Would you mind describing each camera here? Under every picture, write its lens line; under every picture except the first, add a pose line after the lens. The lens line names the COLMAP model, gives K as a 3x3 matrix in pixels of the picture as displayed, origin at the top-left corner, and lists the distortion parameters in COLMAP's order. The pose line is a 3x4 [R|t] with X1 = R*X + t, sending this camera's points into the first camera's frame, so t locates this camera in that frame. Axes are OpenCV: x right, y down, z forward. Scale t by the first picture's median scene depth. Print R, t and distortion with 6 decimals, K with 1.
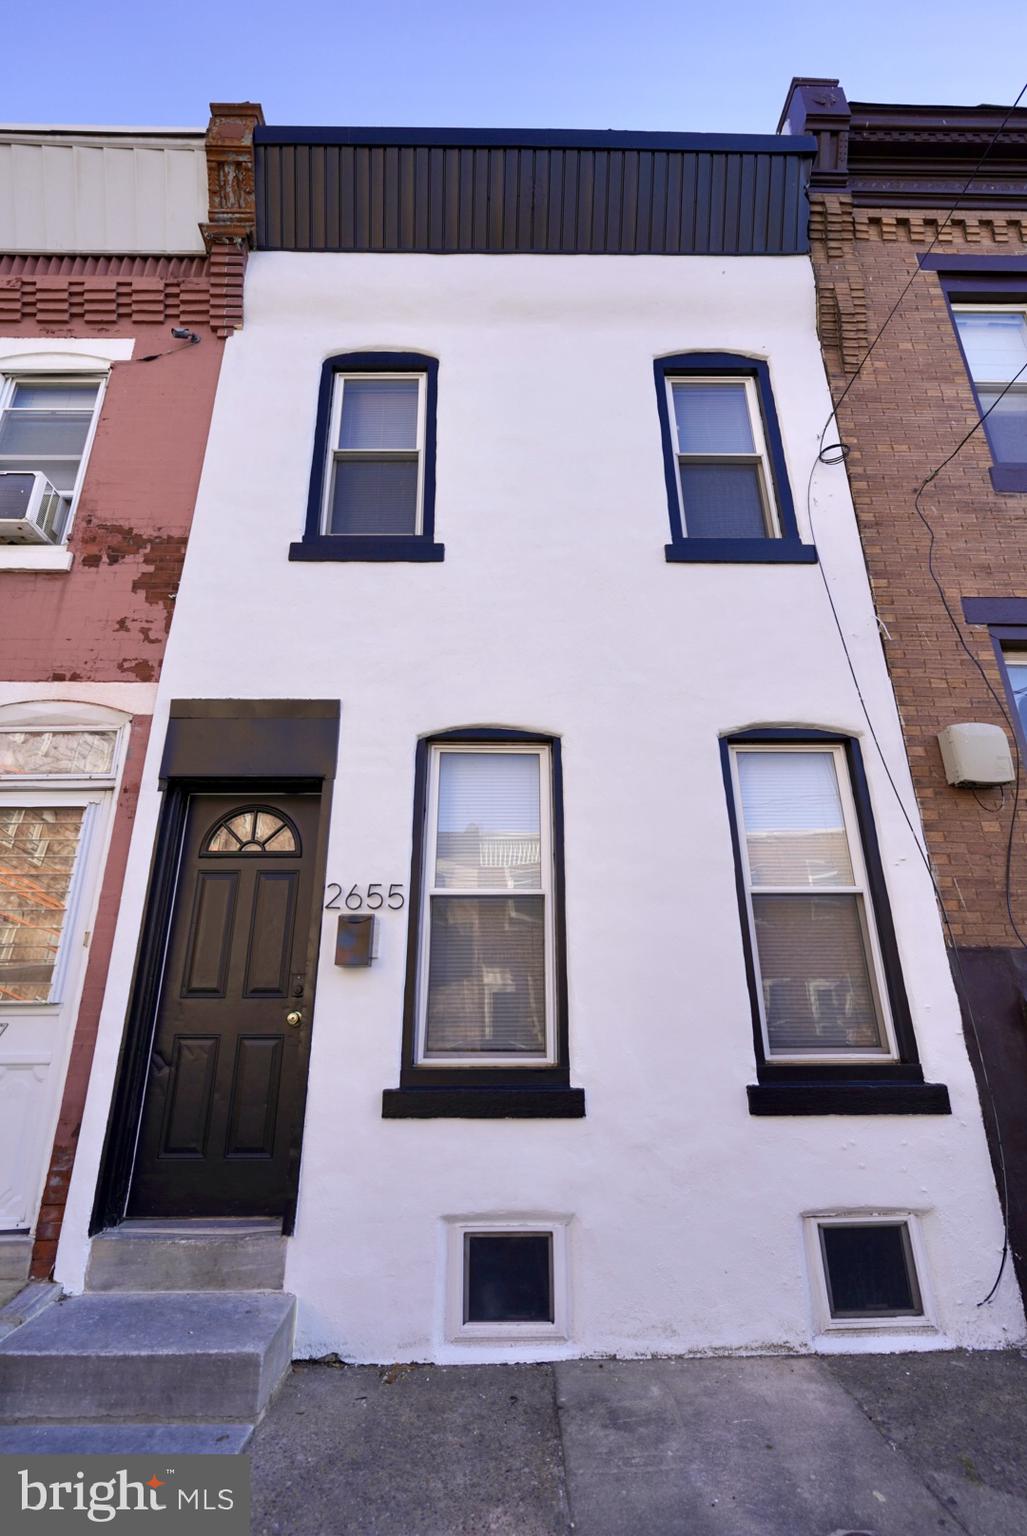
lens RADIAL K [[741.2, 0, 512.7], [0, 741.2, 768.2], [0, 0, 1]] dist [-0.010743, 0.006703]
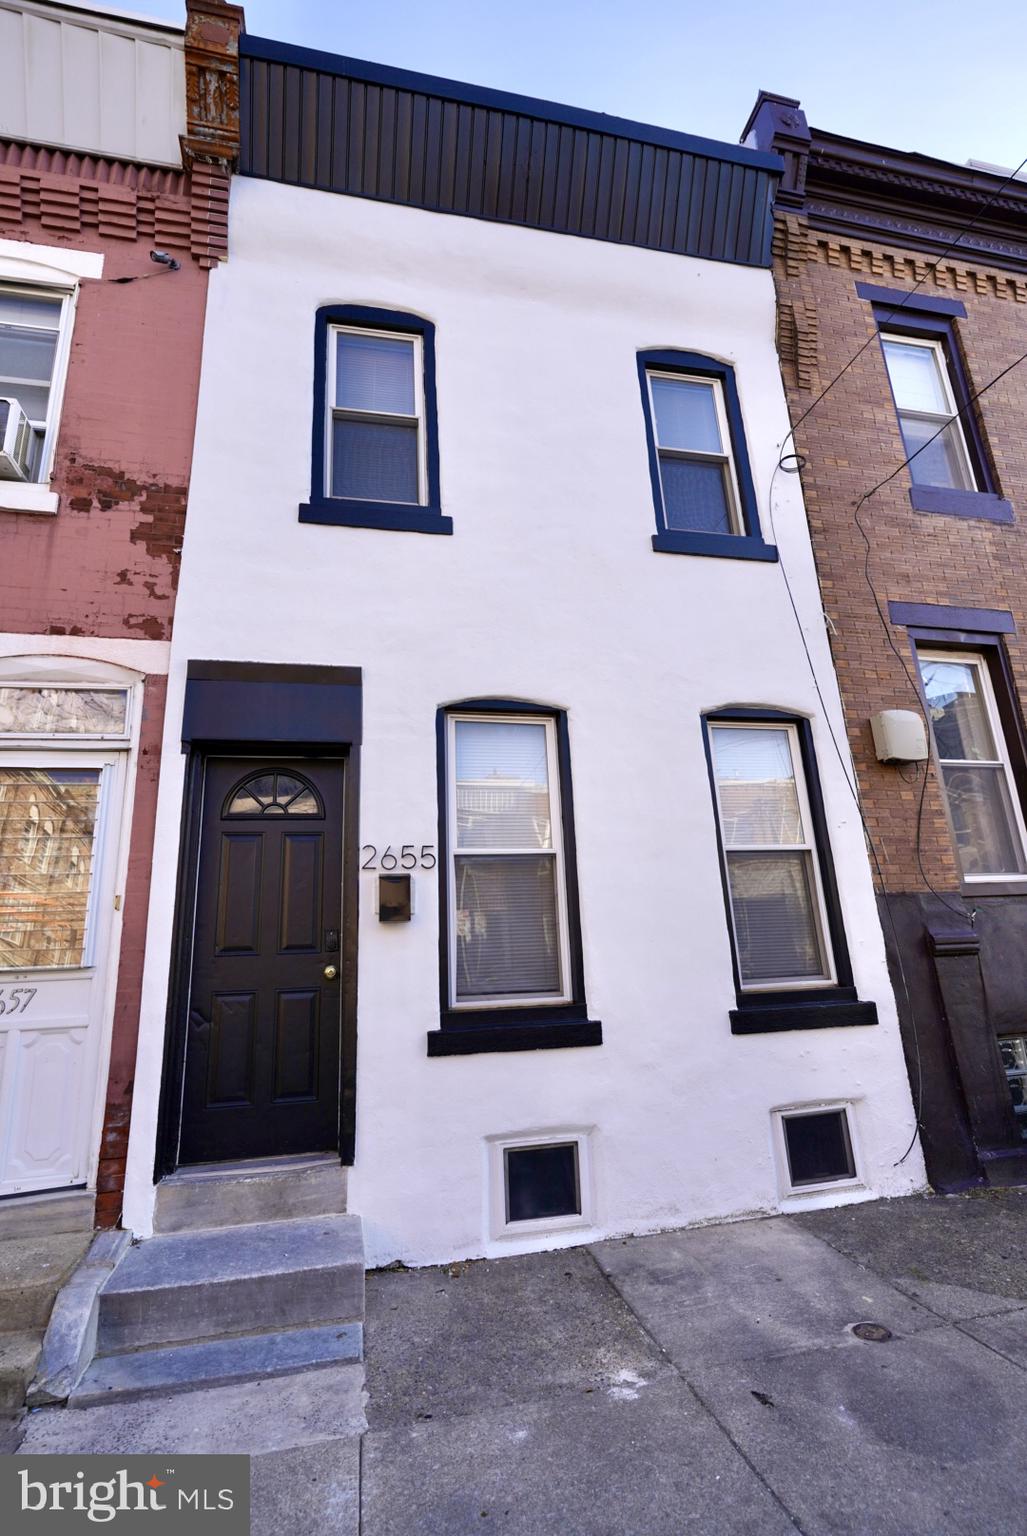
lens RADIAL K [[741.2, 0, 517.5], [0, 741.2, 768.4], [0, 0, 1]] dist [-0.010743, 0.006703]
pose [[0.978233, 0.014986, 0.206966, -0.234558], [-0.030636, 0.996889, 0.072619, -0.034192], [-0.205234, -0.077379, 0.975649, -0.061495]]
